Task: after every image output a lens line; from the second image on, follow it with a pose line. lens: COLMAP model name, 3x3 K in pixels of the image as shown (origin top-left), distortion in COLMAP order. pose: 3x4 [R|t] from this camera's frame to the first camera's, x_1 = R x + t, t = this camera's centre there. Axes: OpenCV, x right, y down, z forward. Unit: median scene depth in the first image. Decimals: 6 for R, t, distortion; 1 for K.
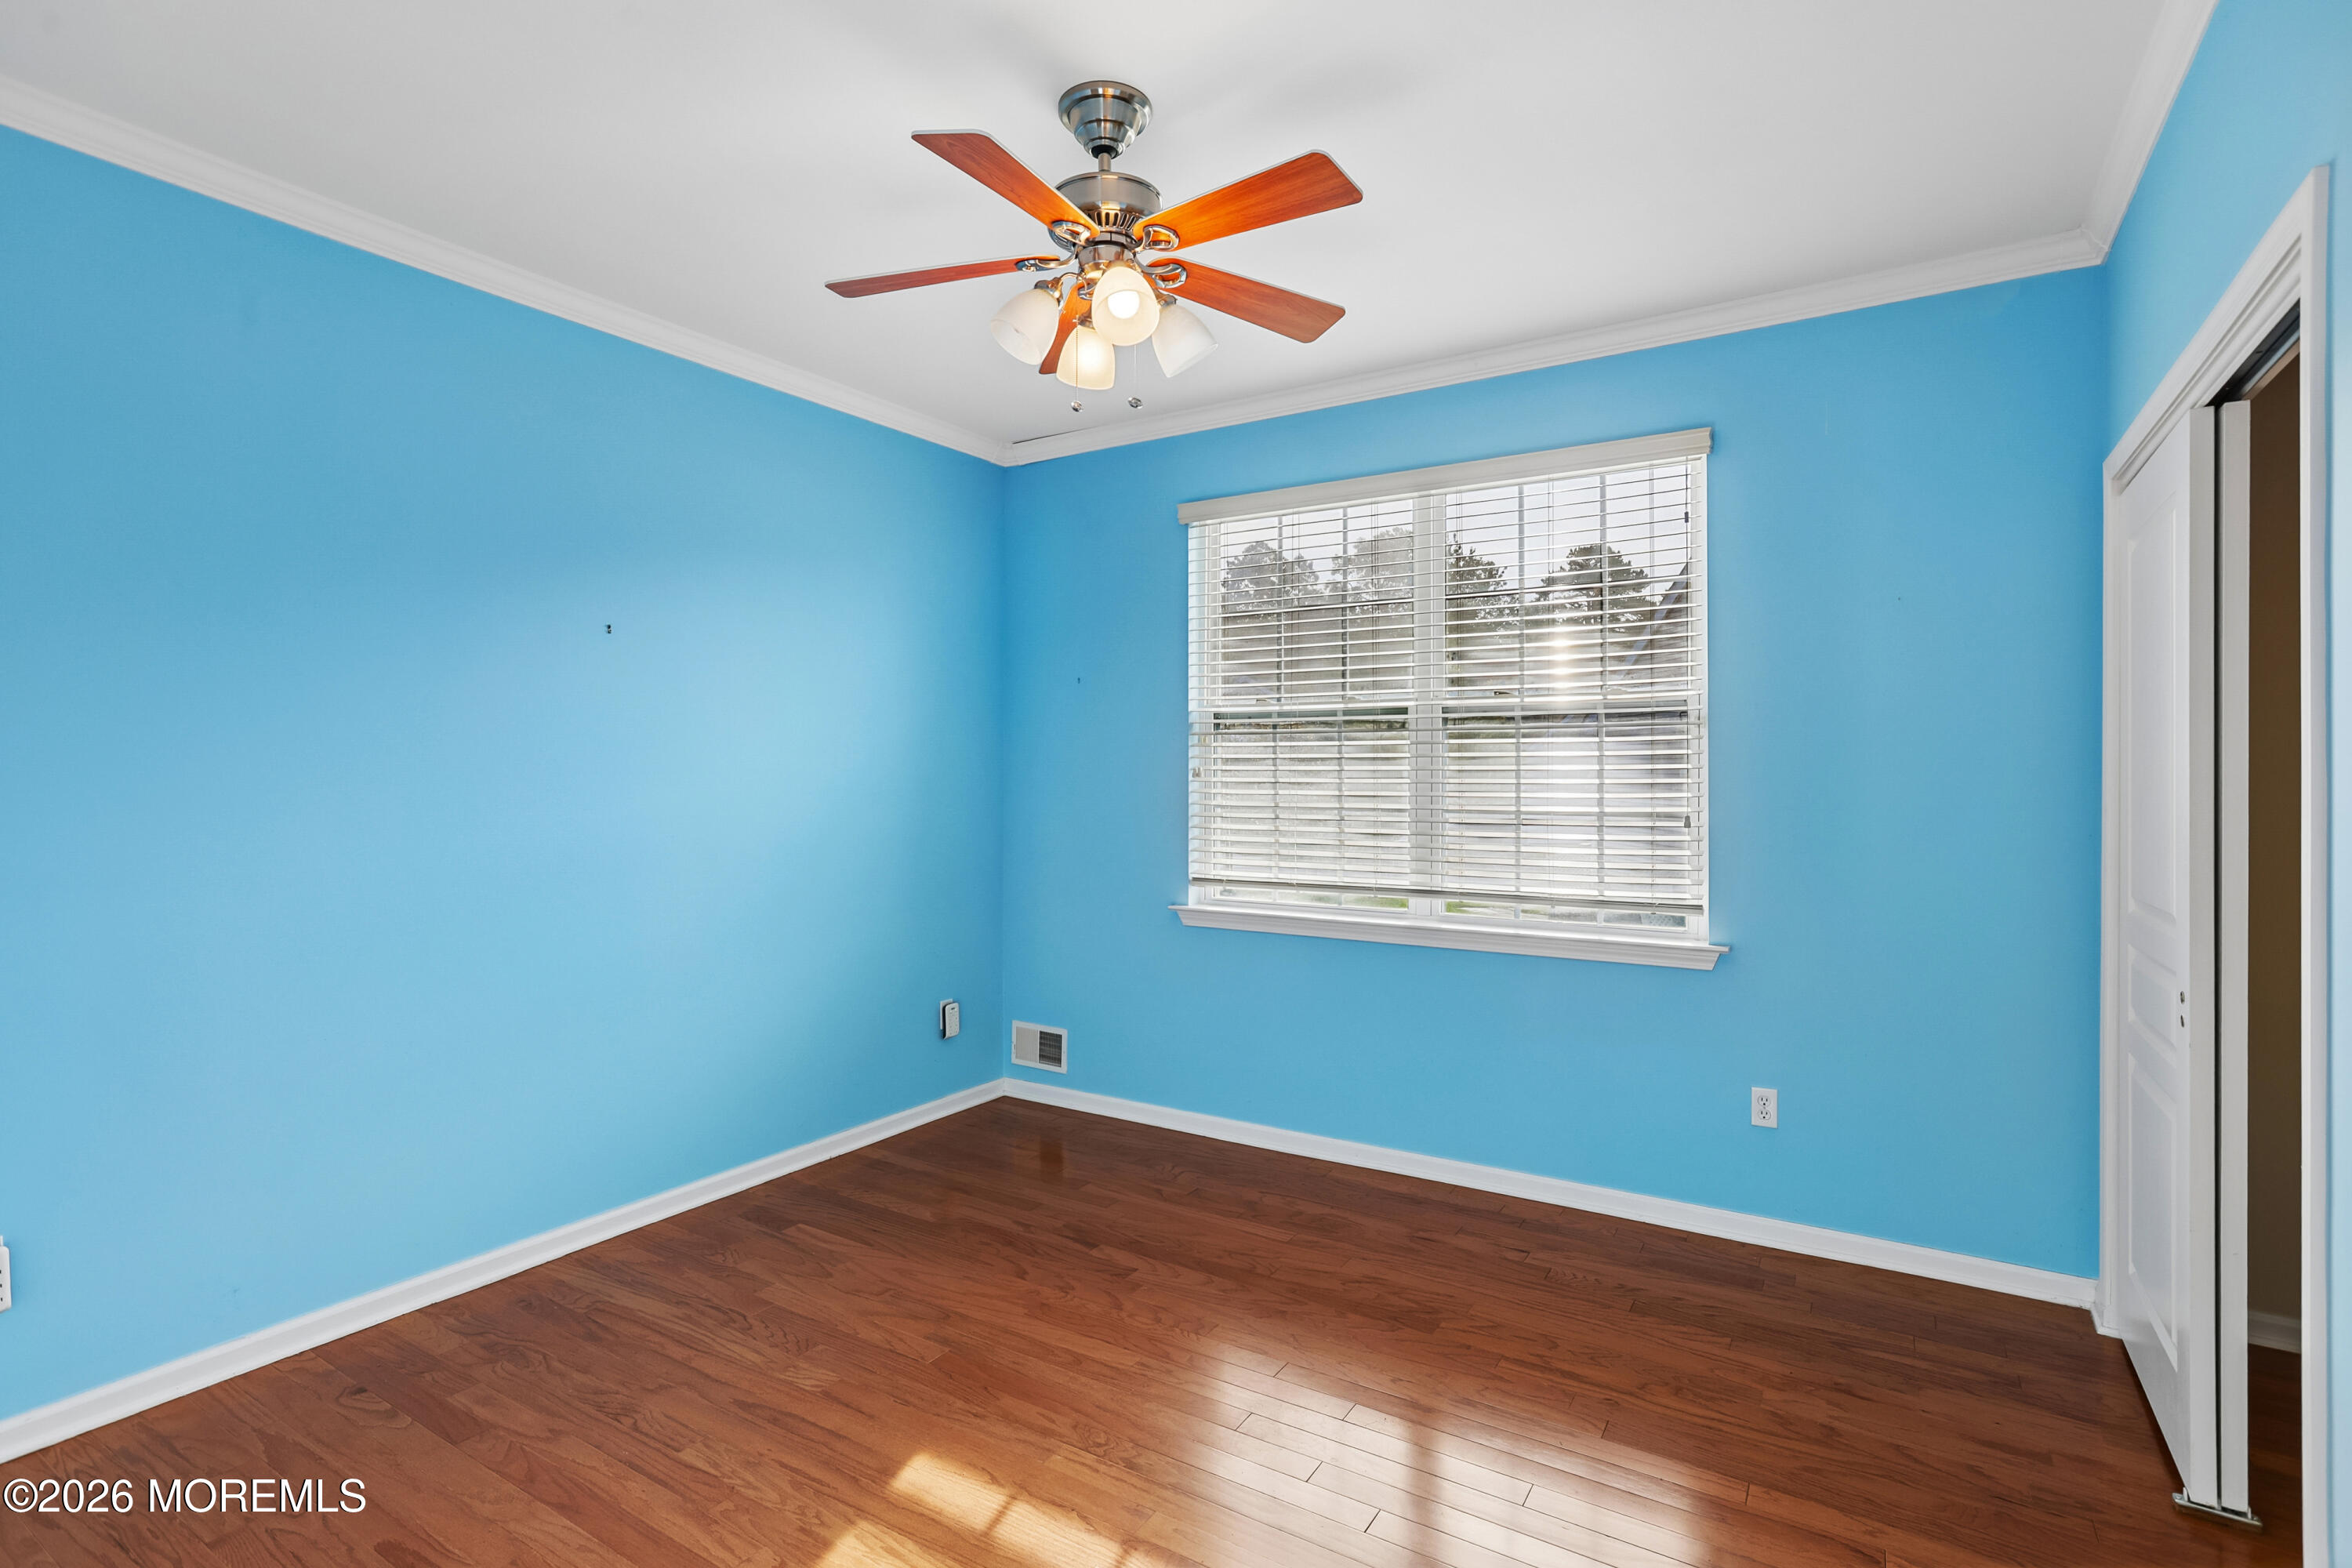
lens RADIAL K [[1150.5, 0, 1160.2], [0, 1150.5, 754.2], [0, 0, 1]] dist [-0.038771, 0.030201]
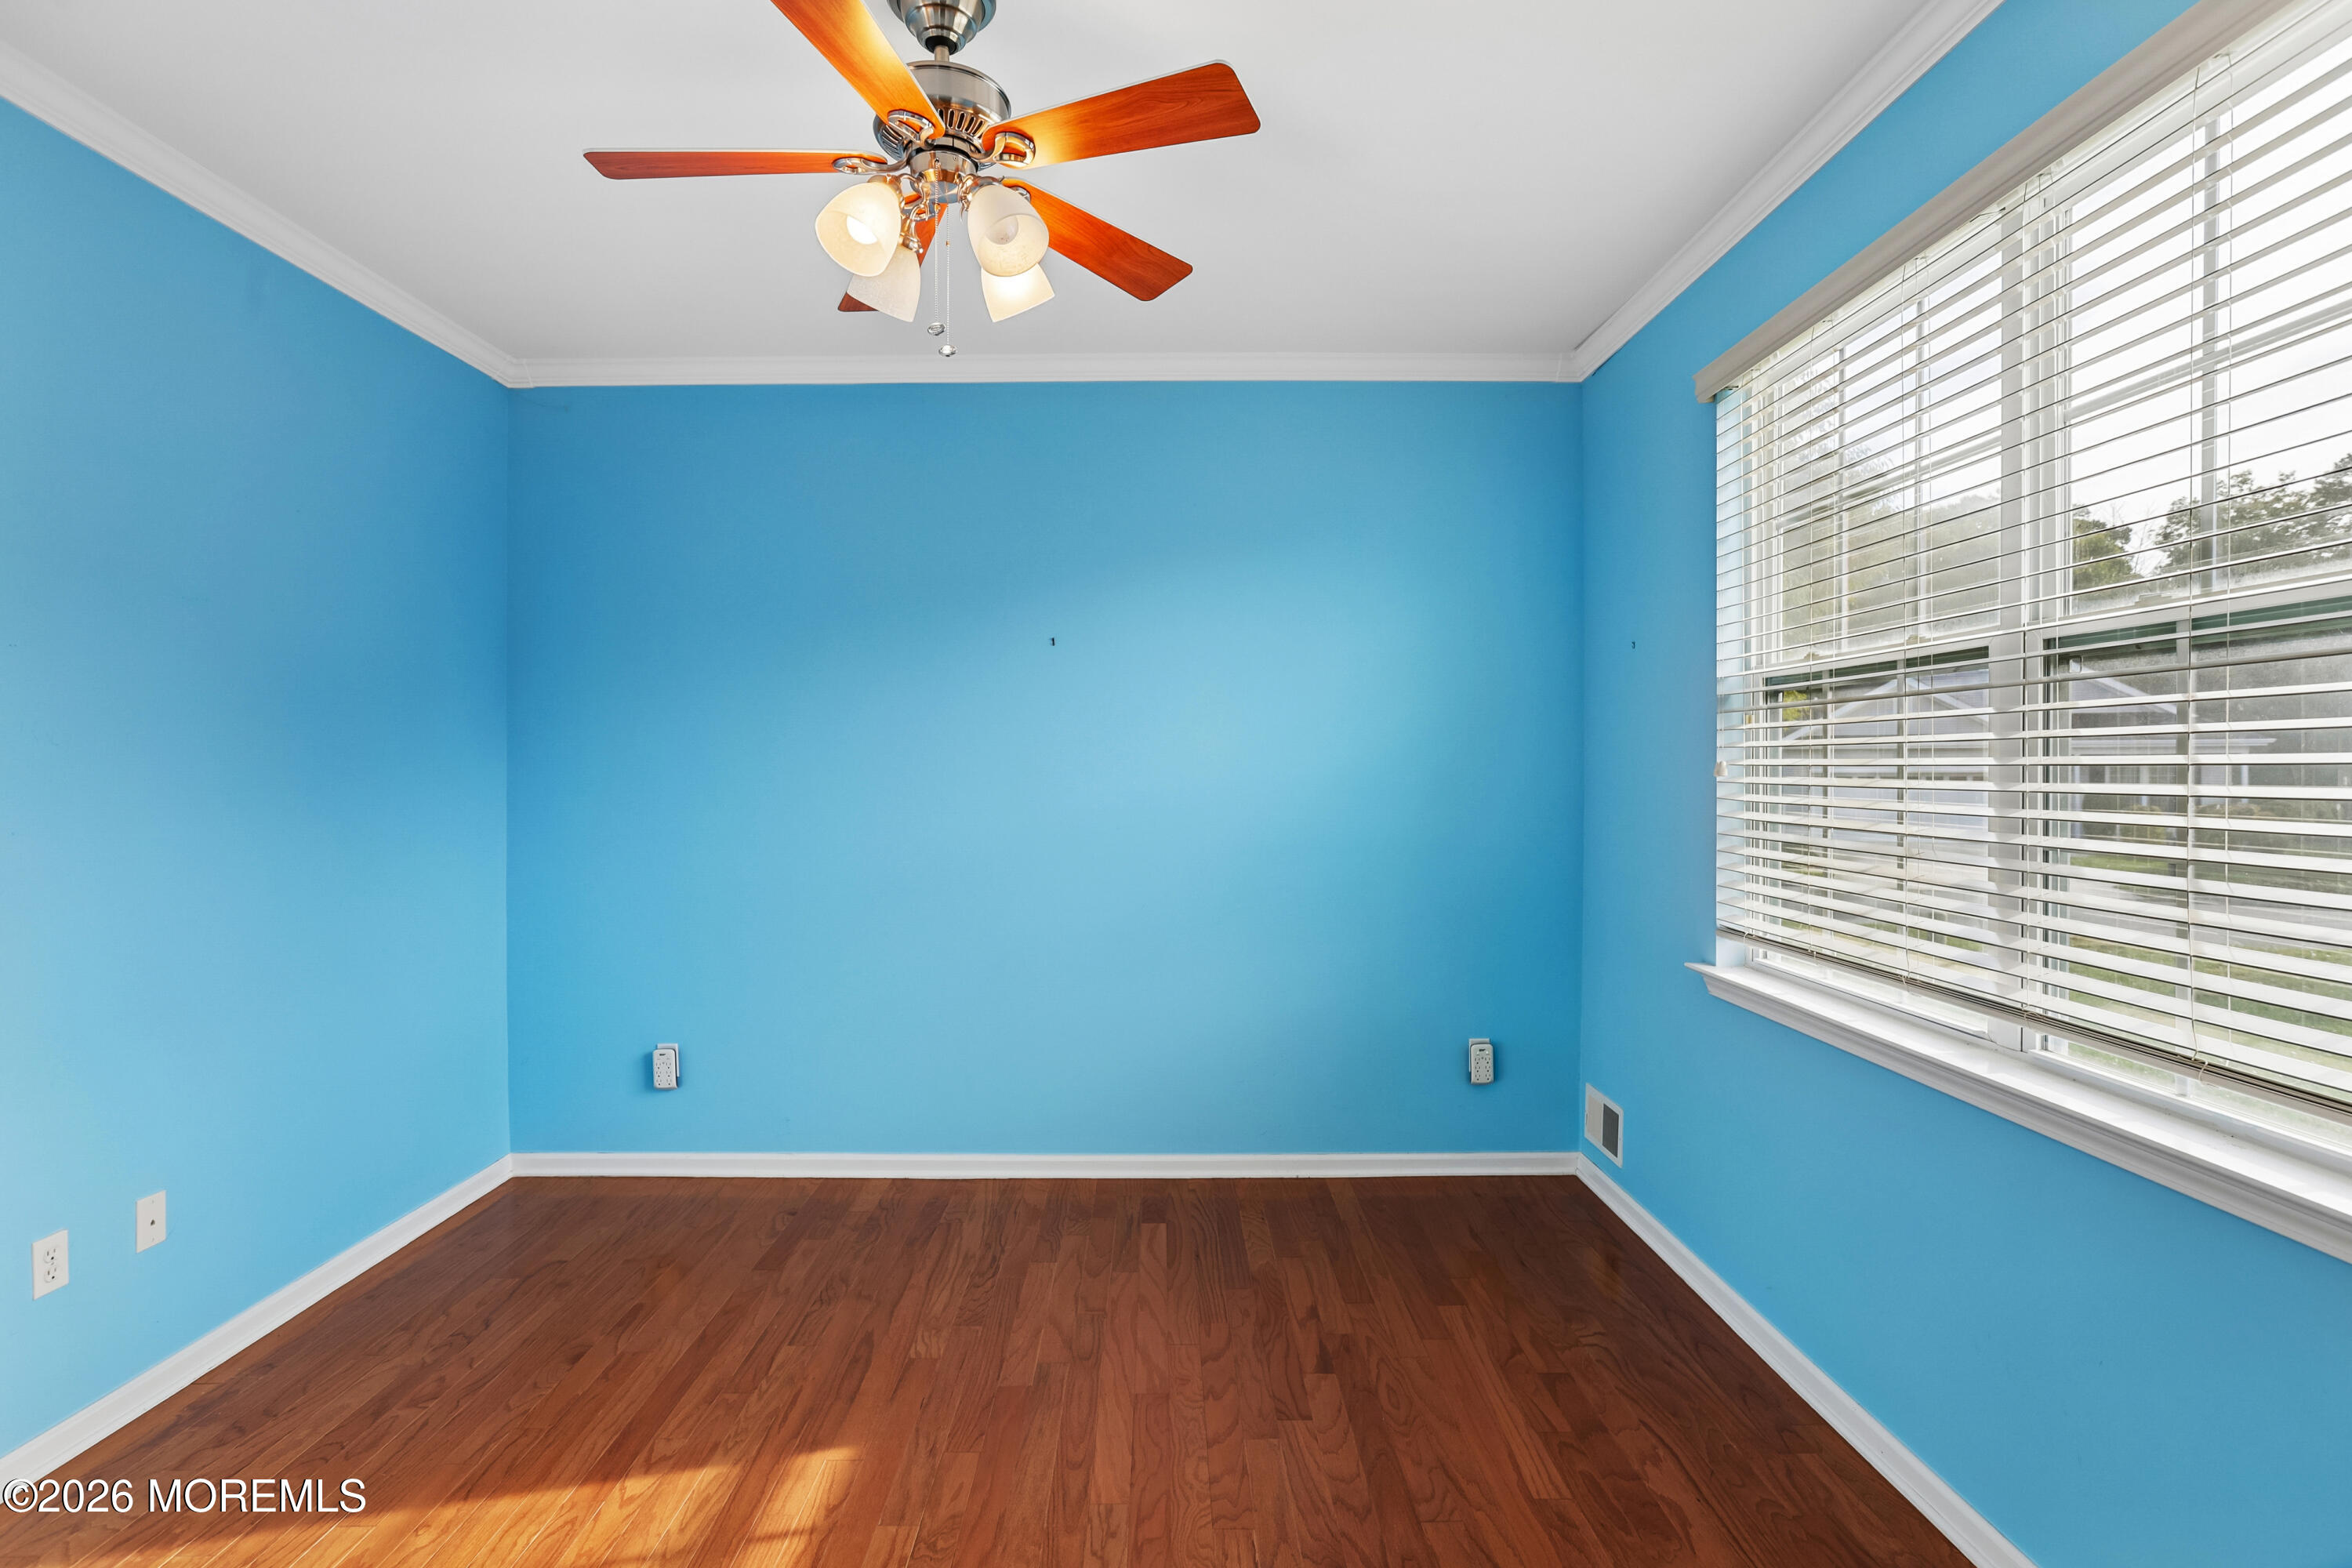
lens RADIAL K [[1150.5, 0, 1160.2], [0, 1150.5, 754.2], [0, 0, 1]] dist [-0.038771, 0.030201]
pose [[0.536967, -0.008378, -0.843562, 0.579678], [0.010568, 0.999939, -0.003204, 0.008299], [0.843537, -0.007195, 0.537023, 0.517208]]
